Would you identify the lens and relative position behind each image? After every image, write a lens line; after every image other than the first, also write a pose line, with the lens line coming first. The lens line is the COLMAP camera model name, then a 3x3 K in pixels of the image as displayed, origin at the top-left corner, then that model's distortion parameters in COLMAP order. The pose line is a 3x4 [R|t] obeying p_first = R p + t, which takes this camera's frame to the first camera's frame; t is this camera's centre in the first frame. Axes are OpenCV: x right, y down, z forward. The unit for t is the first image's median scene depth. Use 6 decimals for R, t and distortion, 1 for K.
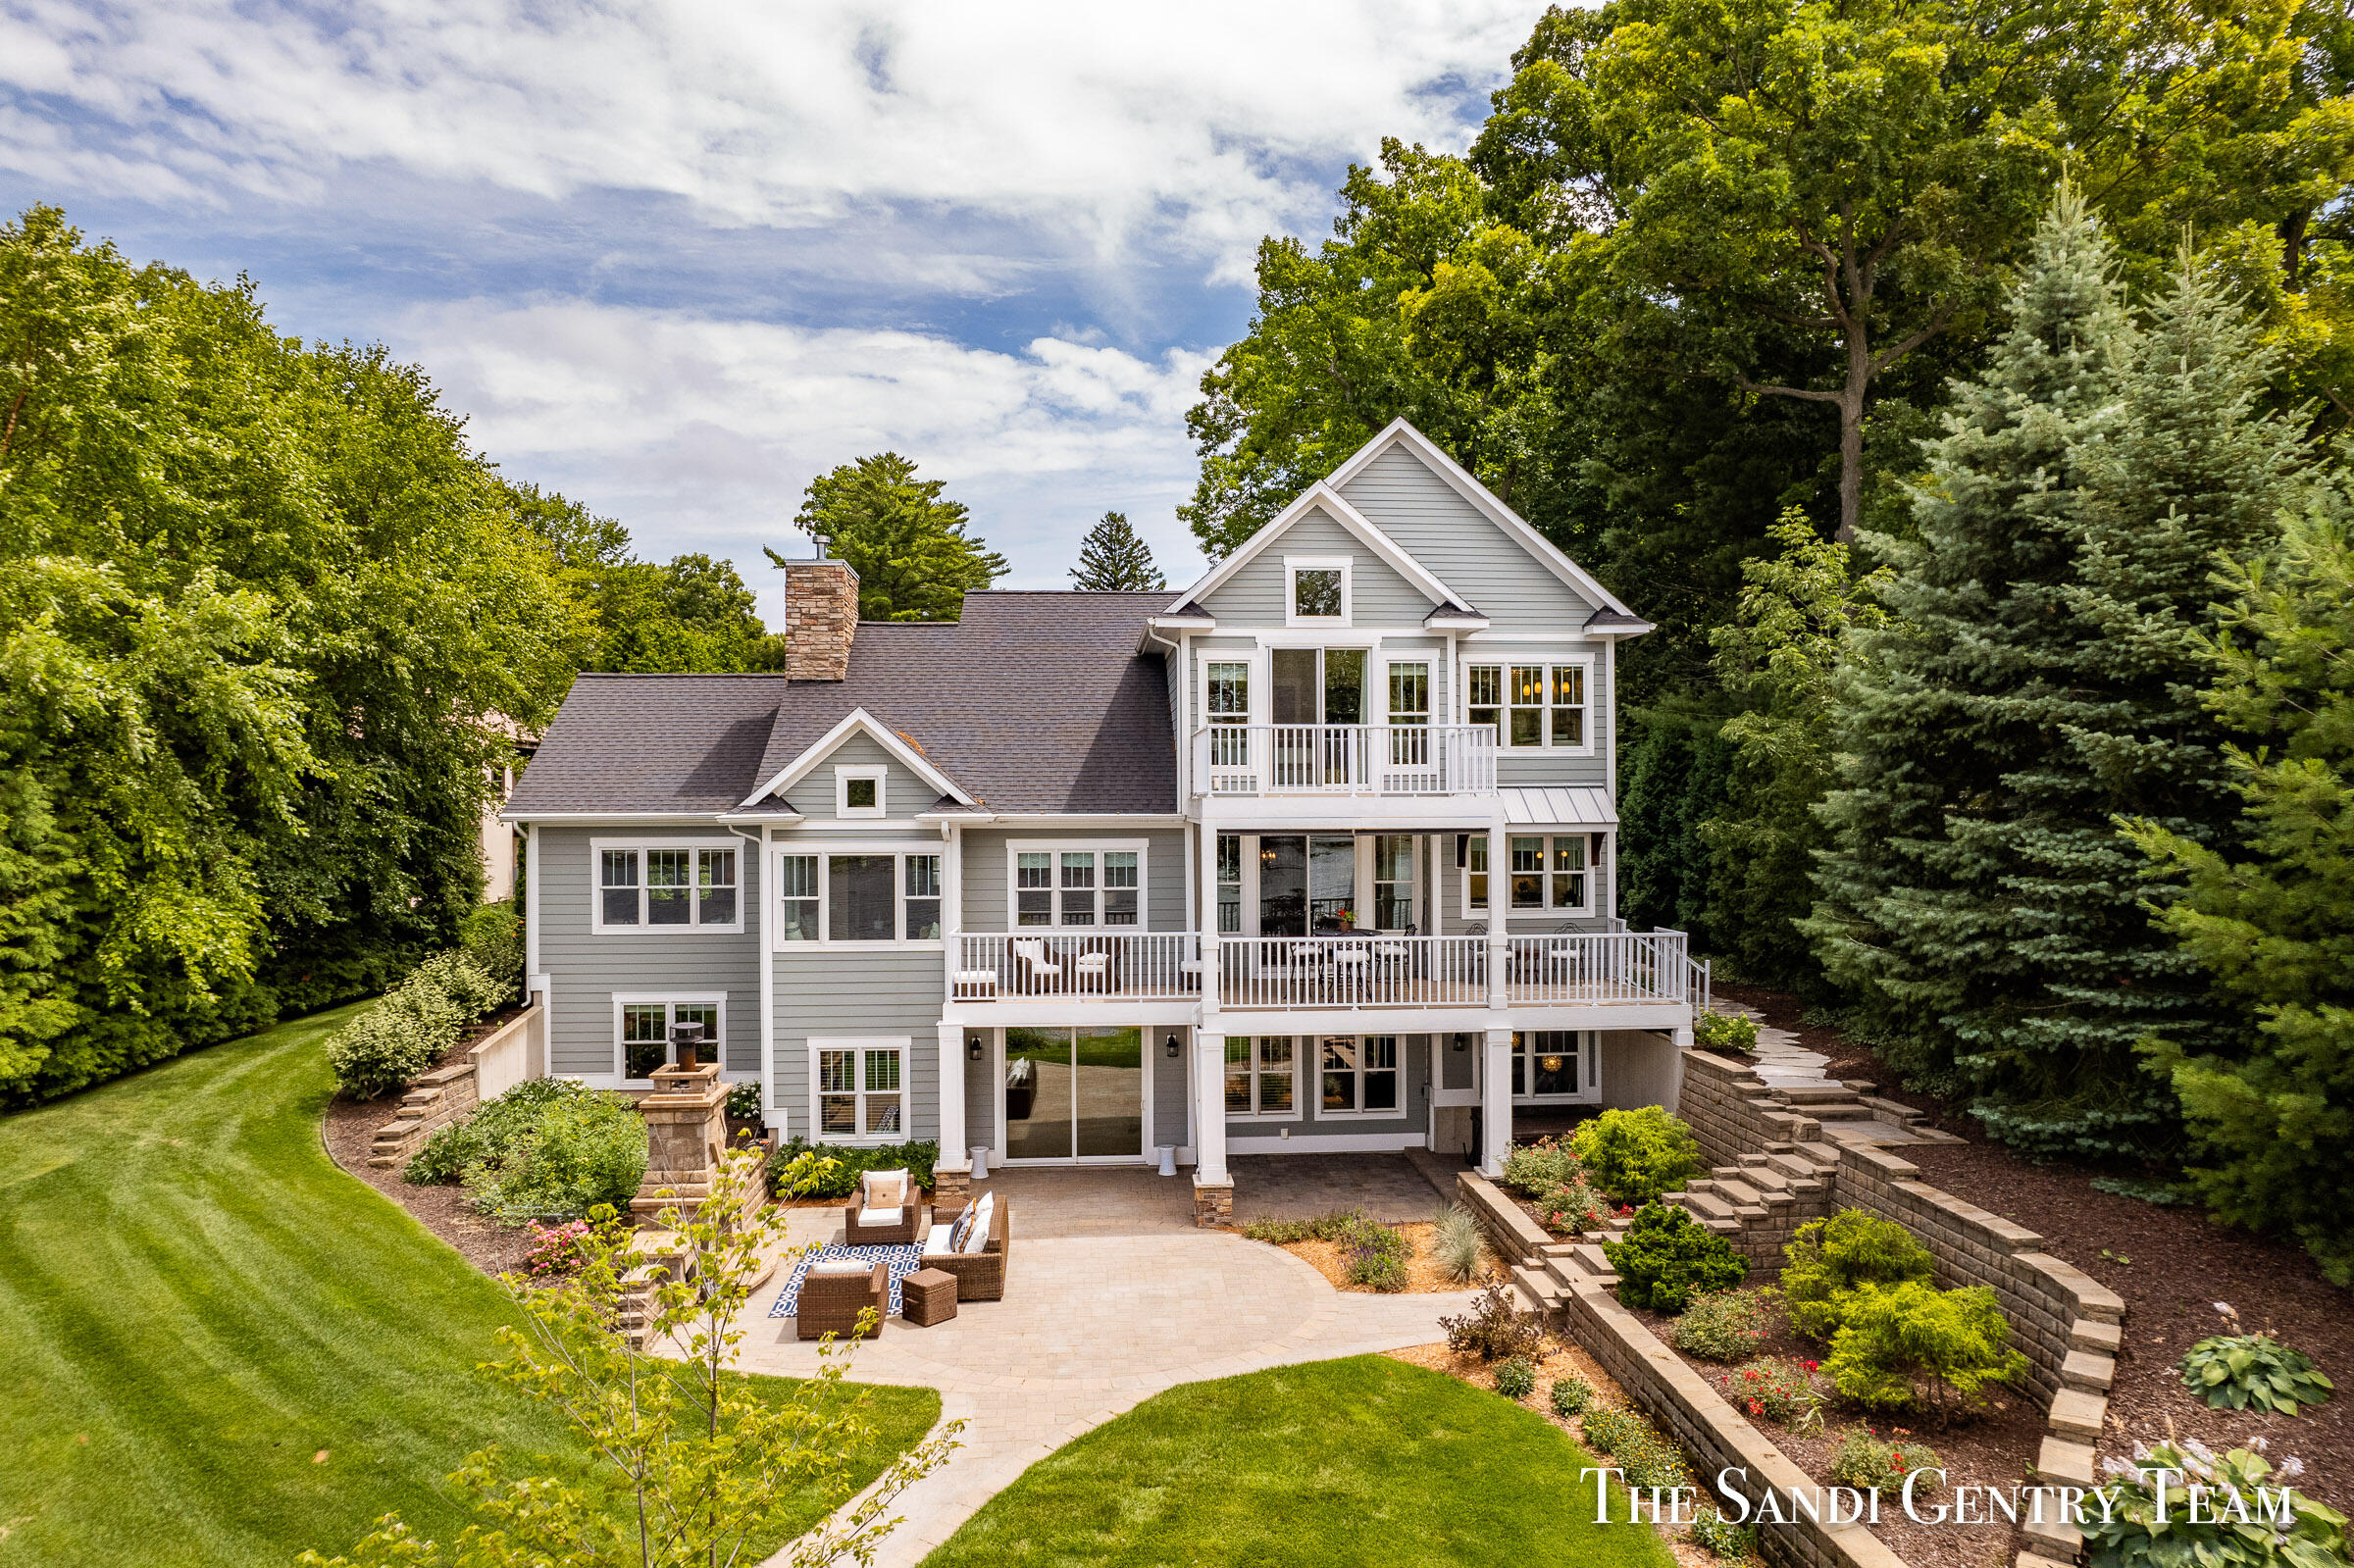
lens RADIAL K [[1508.7, 0, 1180.5], [0, 1508.7, 796.3], [0, 0, 1]] dist [-0.000584, 0.001177]
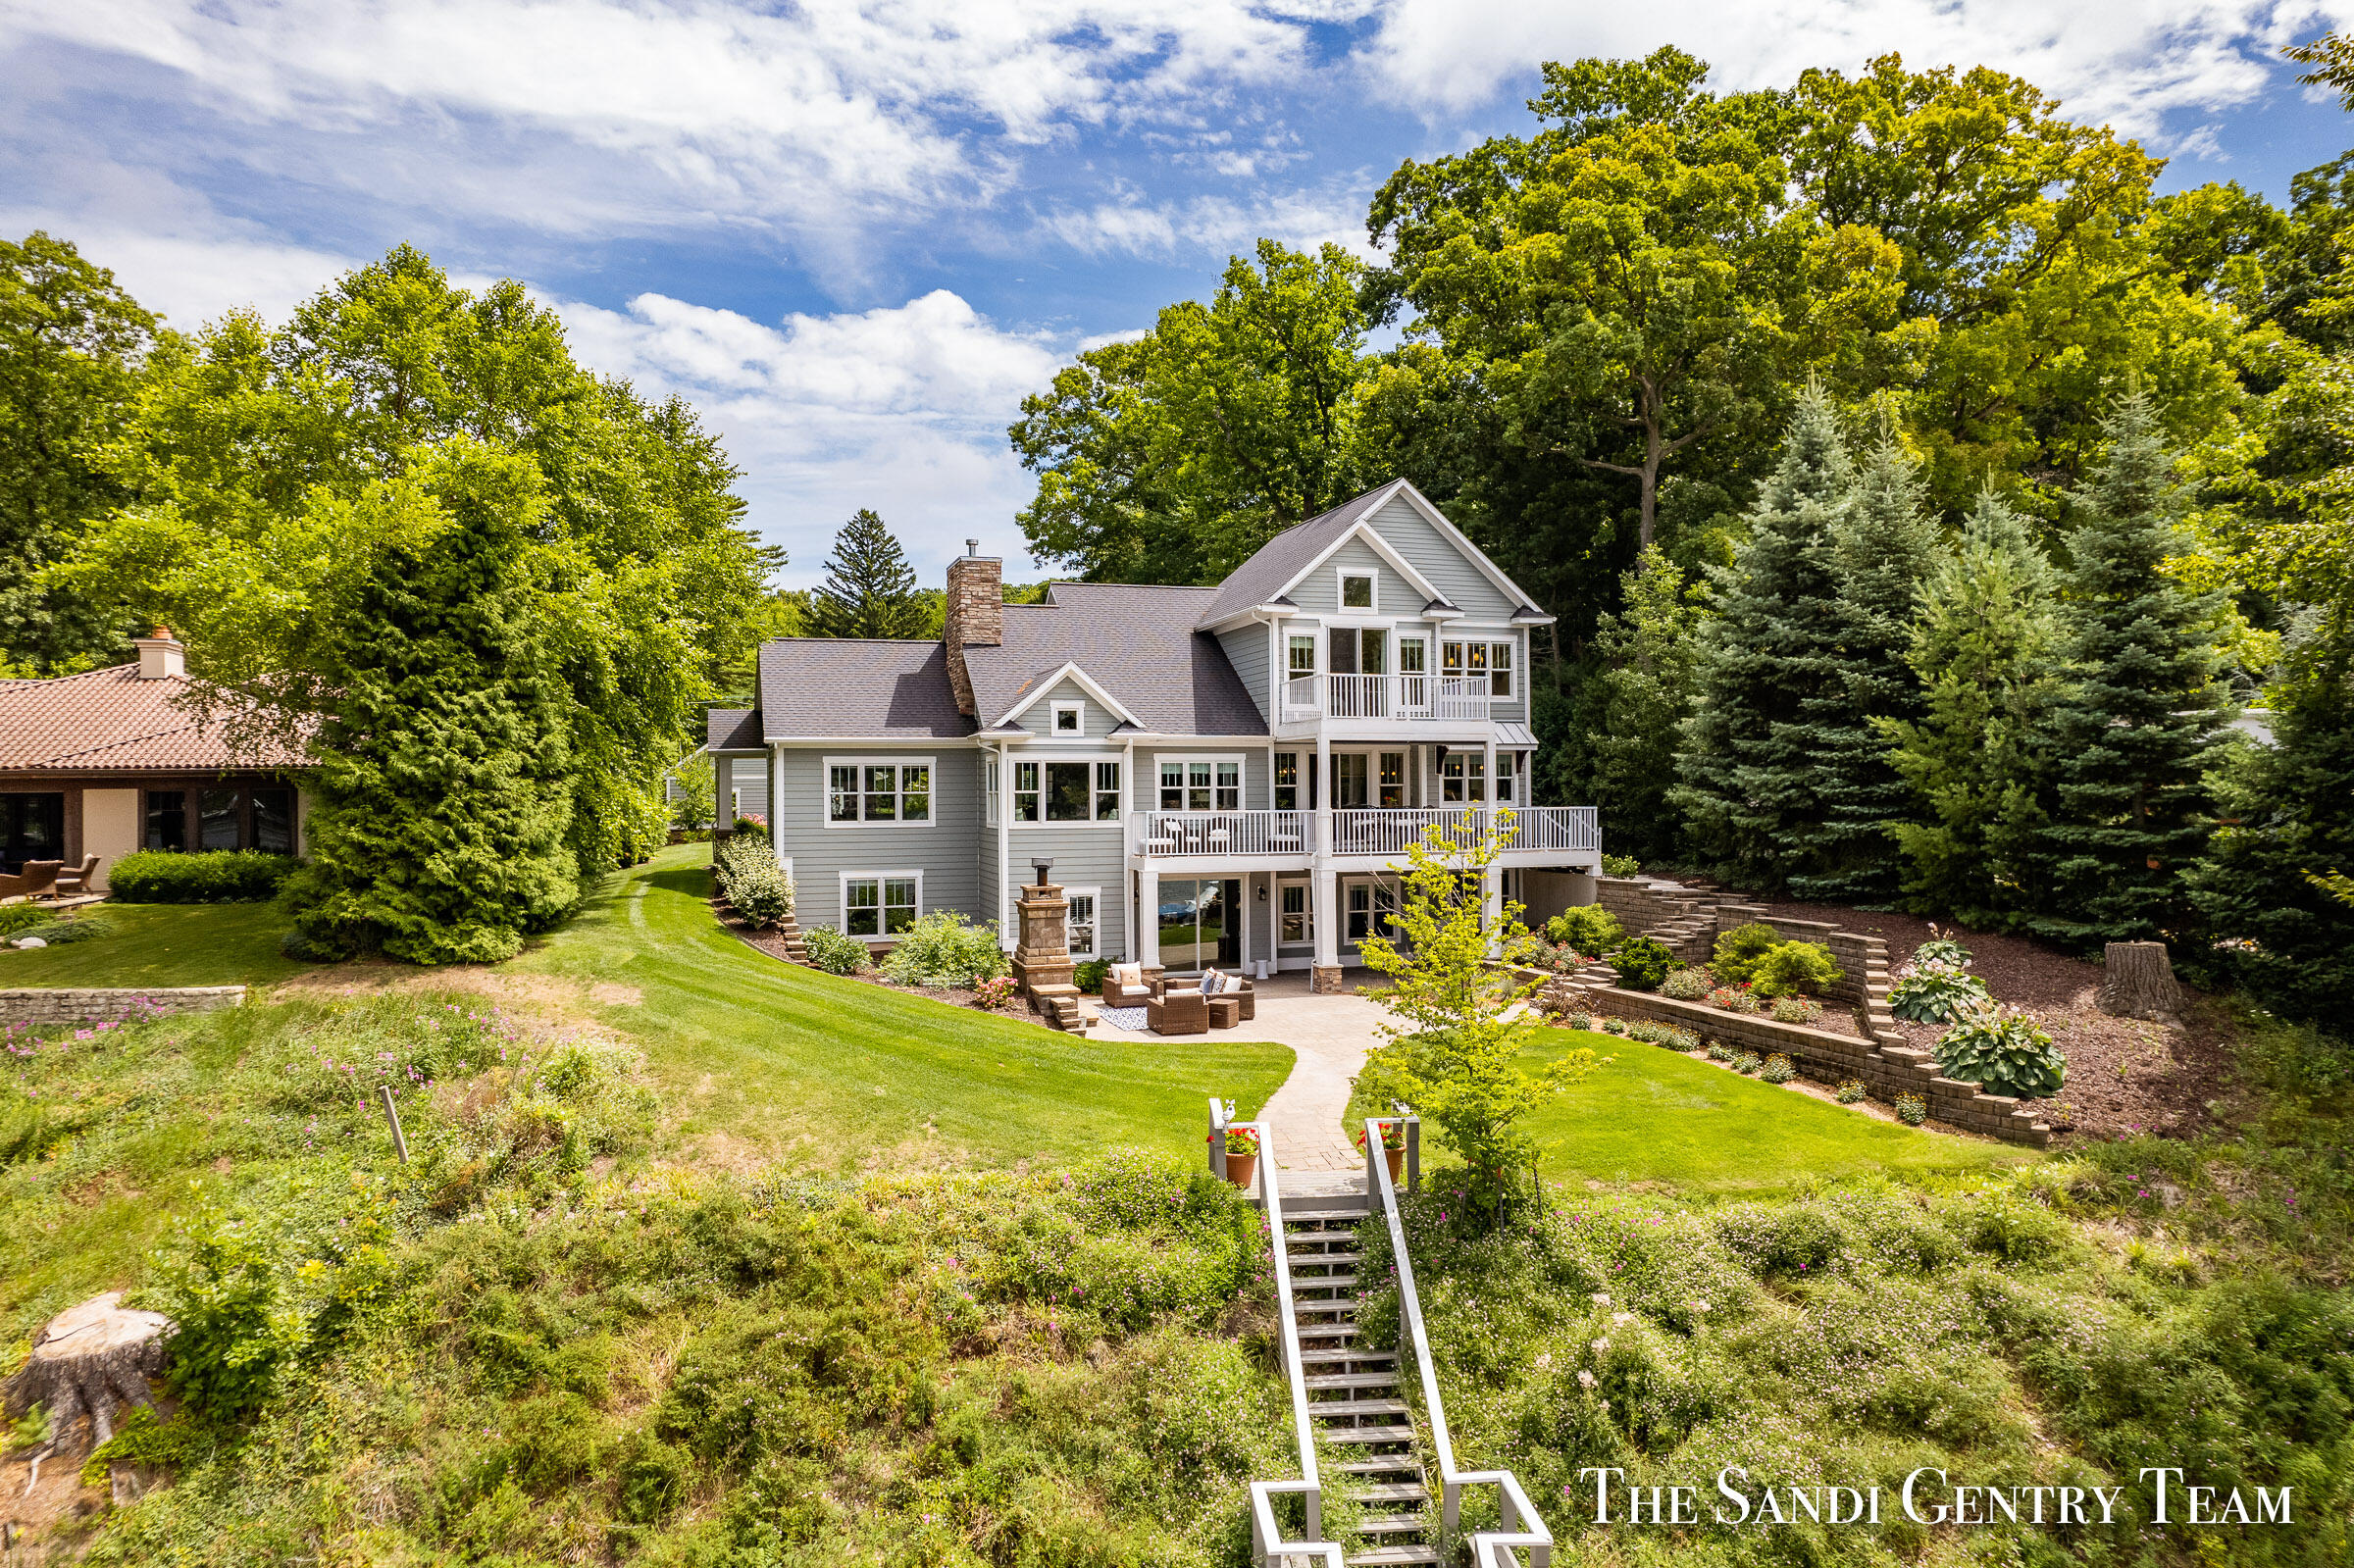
lens RADIAL K [[1508.7, 0, 1181.9], [0, 1508.7, 762.7], [0, 0, 1]] dist [-0.000584, 0.001177]
pose [[0.972880, 0.000775, 0.231308, -0.441701], [0.004131, 0.999777, -0.020725, 0.069905], [-0.231273, 0.021119, 0.972660, -0.443046]]
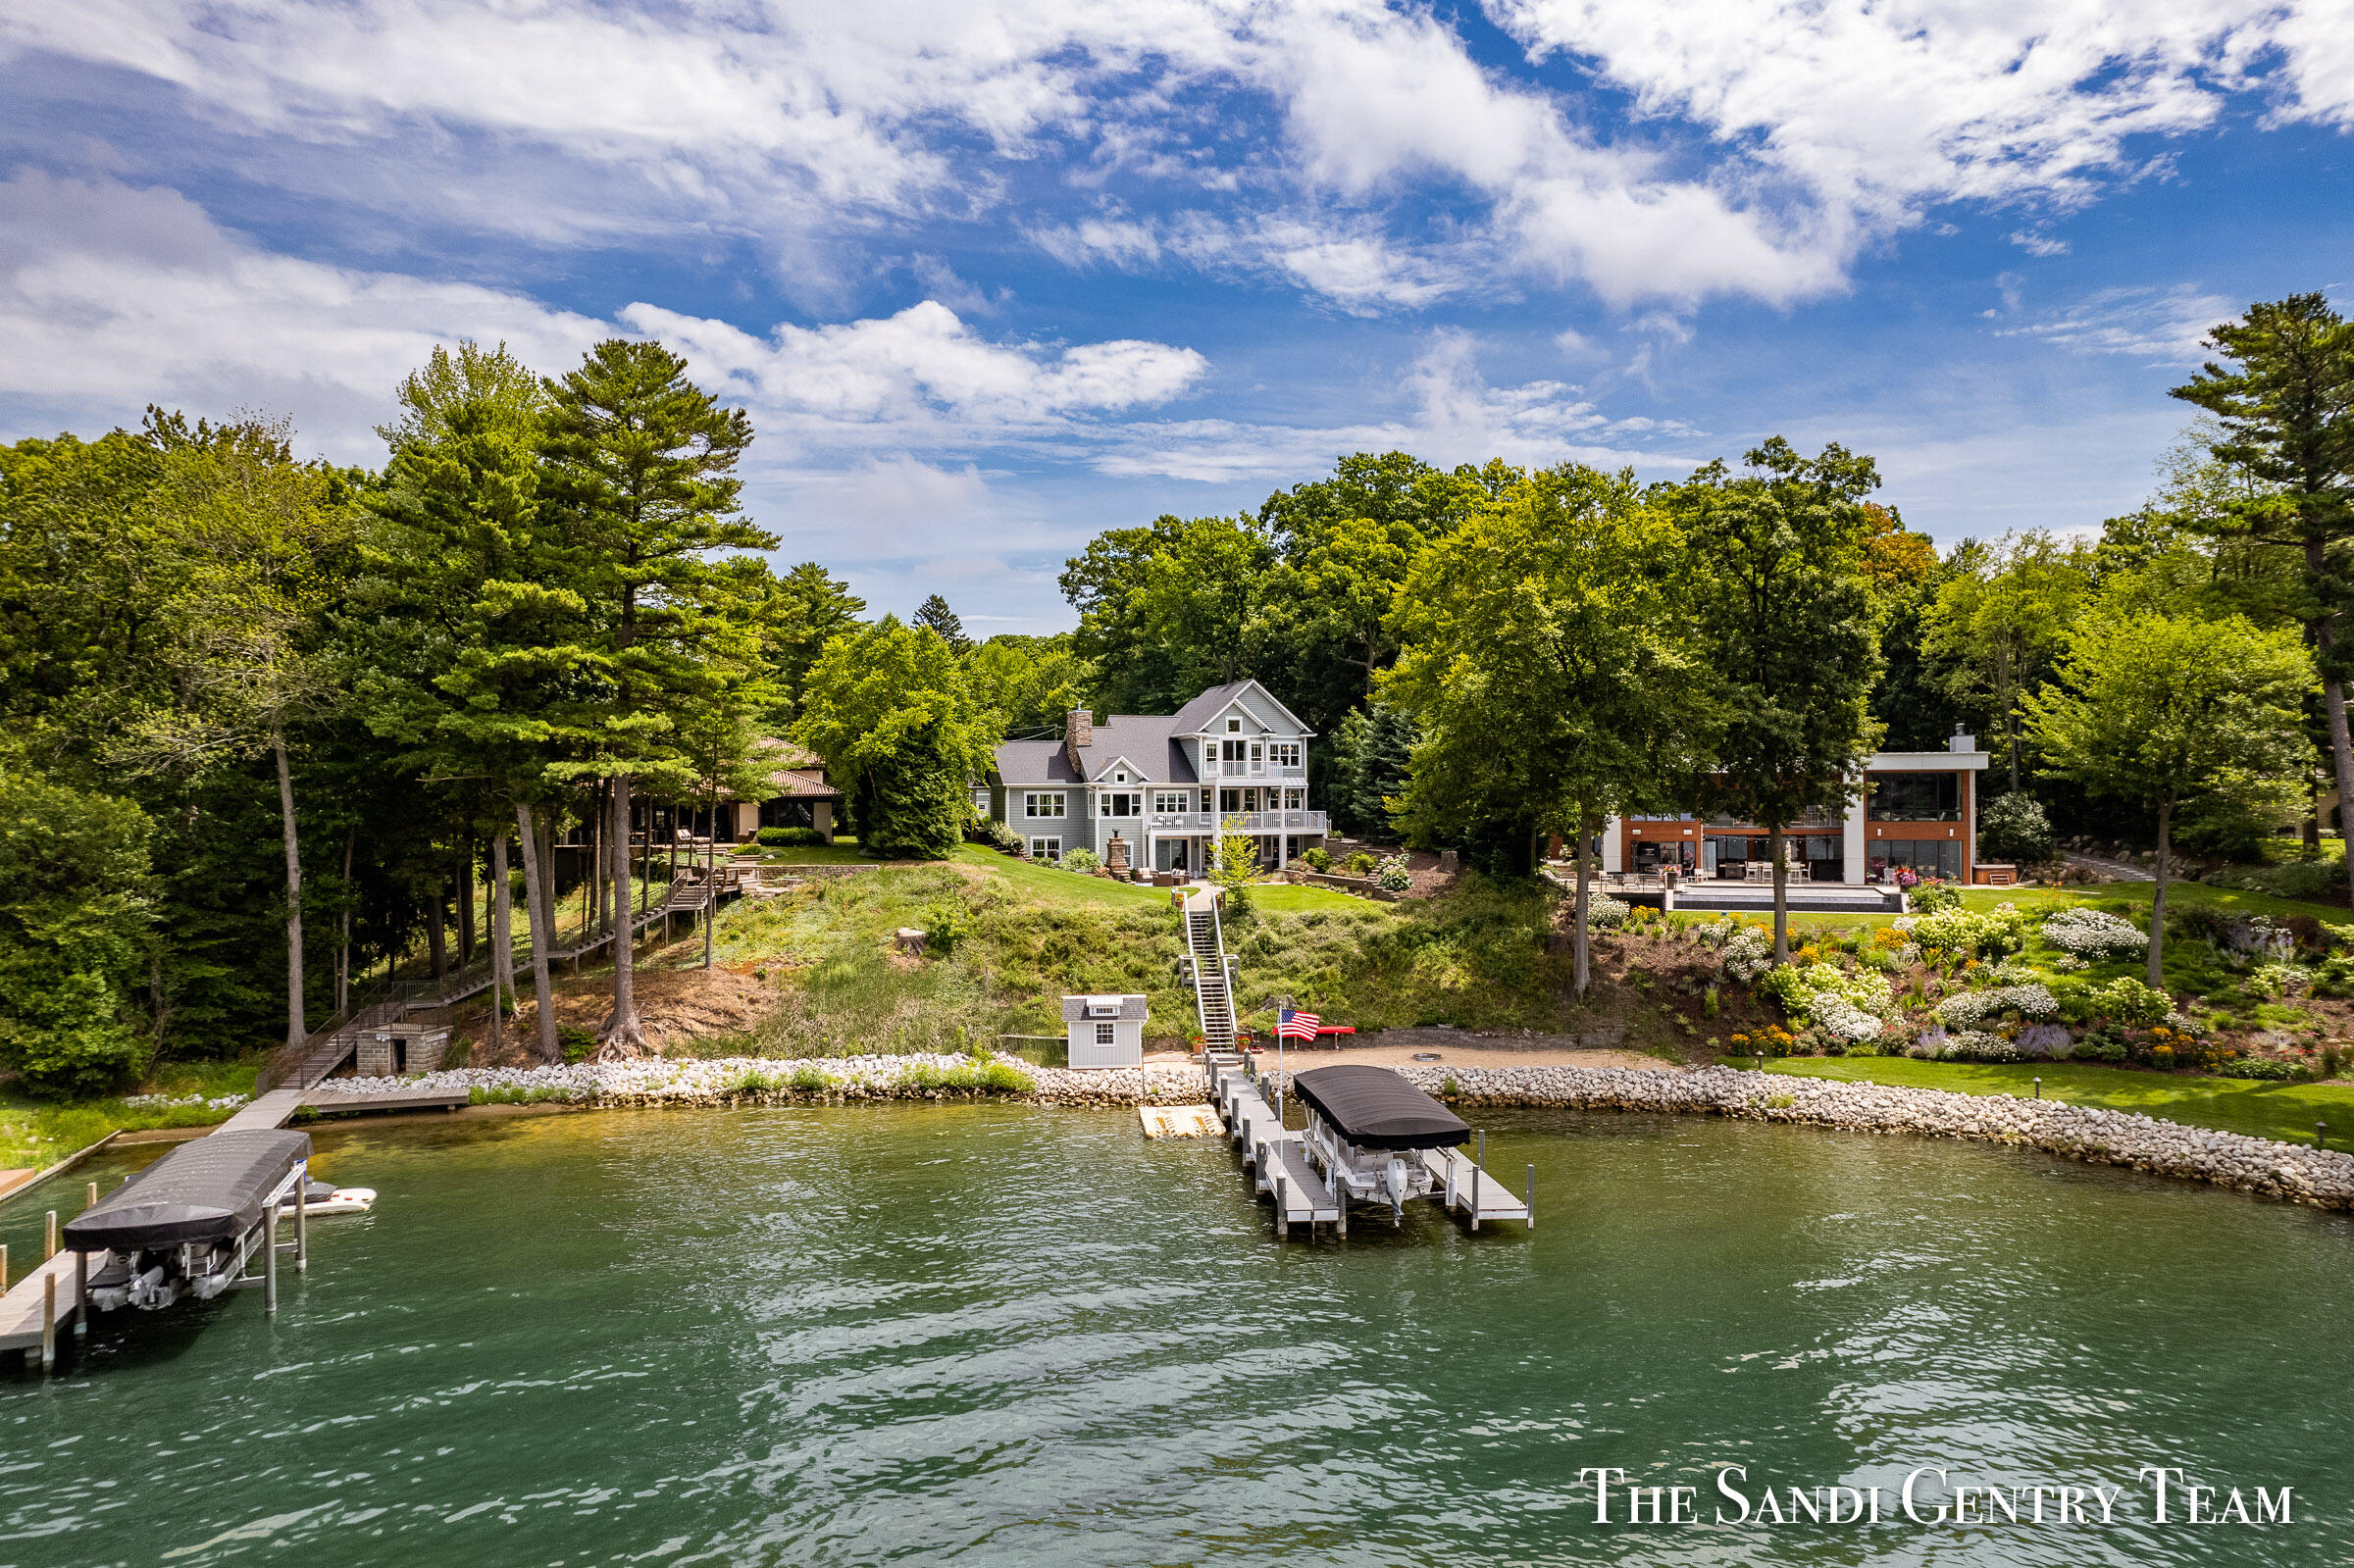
lens RADIAL K [[1508.7, 0, 1169.3], [0, 1508.7, 789.5], [0, 0, 1]] dist [-0.000584, 0.001177]
pose [[0.972261, -0.000696, 0.233899, -0.989388], [0.002420, 0.999972, -0.007086, 0.054969], [-0.233888, 0.007455, 0.972235, -2.755333]]
